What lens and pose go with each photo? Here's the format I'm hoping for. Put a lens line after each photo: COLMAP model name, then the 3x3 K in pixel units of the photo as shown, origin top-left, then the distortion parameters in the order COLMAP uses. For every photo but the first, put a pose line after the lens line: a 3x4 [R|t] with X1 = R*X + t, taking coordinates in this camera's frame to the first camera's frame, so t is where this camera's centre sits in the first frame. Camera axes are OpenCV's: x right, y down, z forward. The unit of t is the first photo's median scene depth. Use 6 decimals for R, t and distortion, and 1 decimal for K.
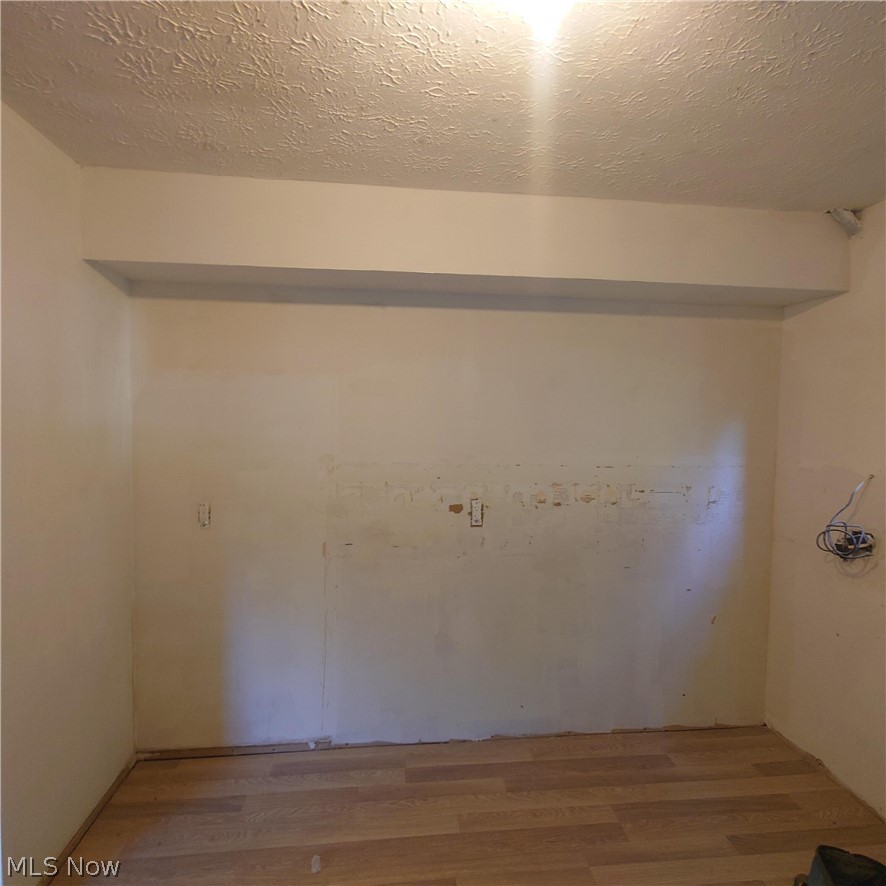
lens RADIAL K [[531.5, 0, 451.2], [0, 531.5, 443.1], [0, 0, 1]] dist [0.005473, -0.001392]
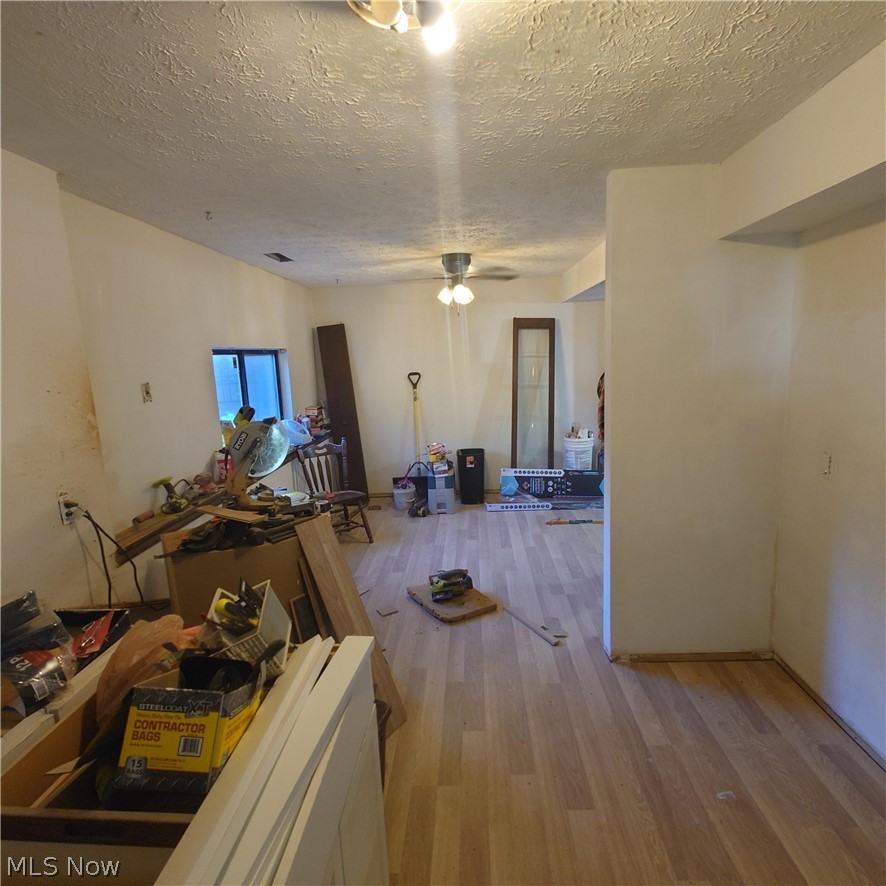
lens RADIAL K [[531.5, 0, 451.2], [0, 531.5, 443.1], [0, 0, 1]] dist [0.005473, -0.001392]
pose [[-0.147562, 0.157748, -0.976392, 0.555864], [-0.012621, 0.986818, 0.161340, -0.047126], [0.988972, 0.036130, -0.143626, 0.437743]]
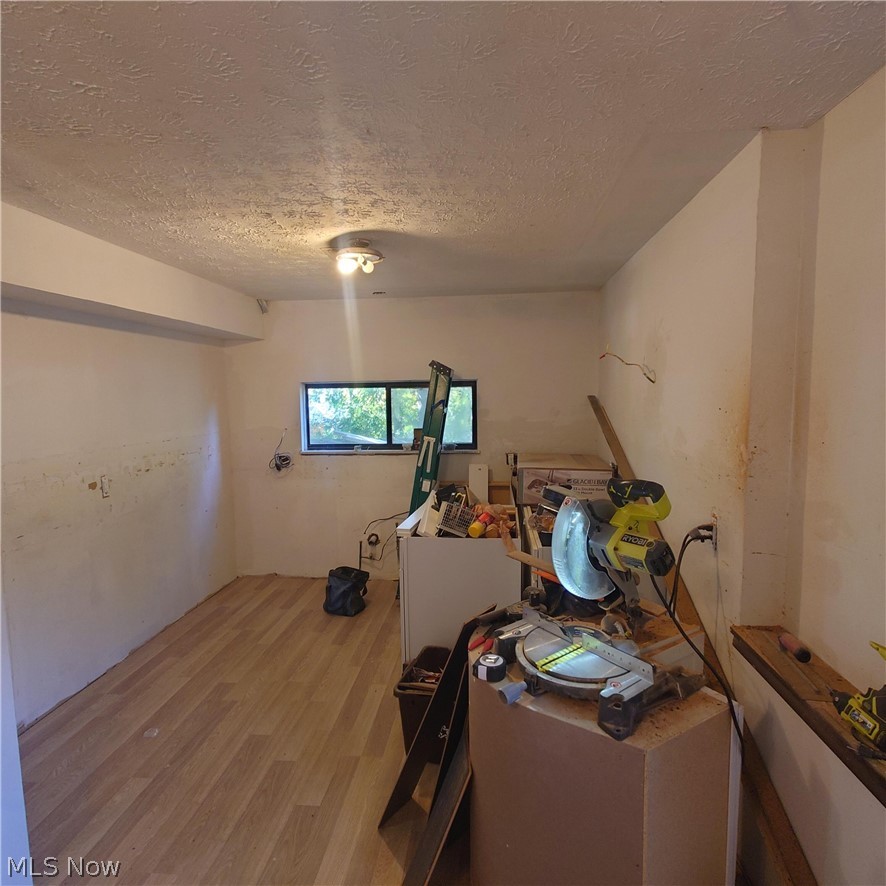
lens RADIAL K [[531.5, 0, 451.2], [0, 531.5, 443.1], [0, 0, 1]] dist [0.005473, -0.001392]
pose [[0.191306, -0.110661, 0.975272, -1.032251], [0.067994, 0.992731, 0.099305, -0.042916], [-0.979172, 0.047315, 0.197440, -0.067475]]
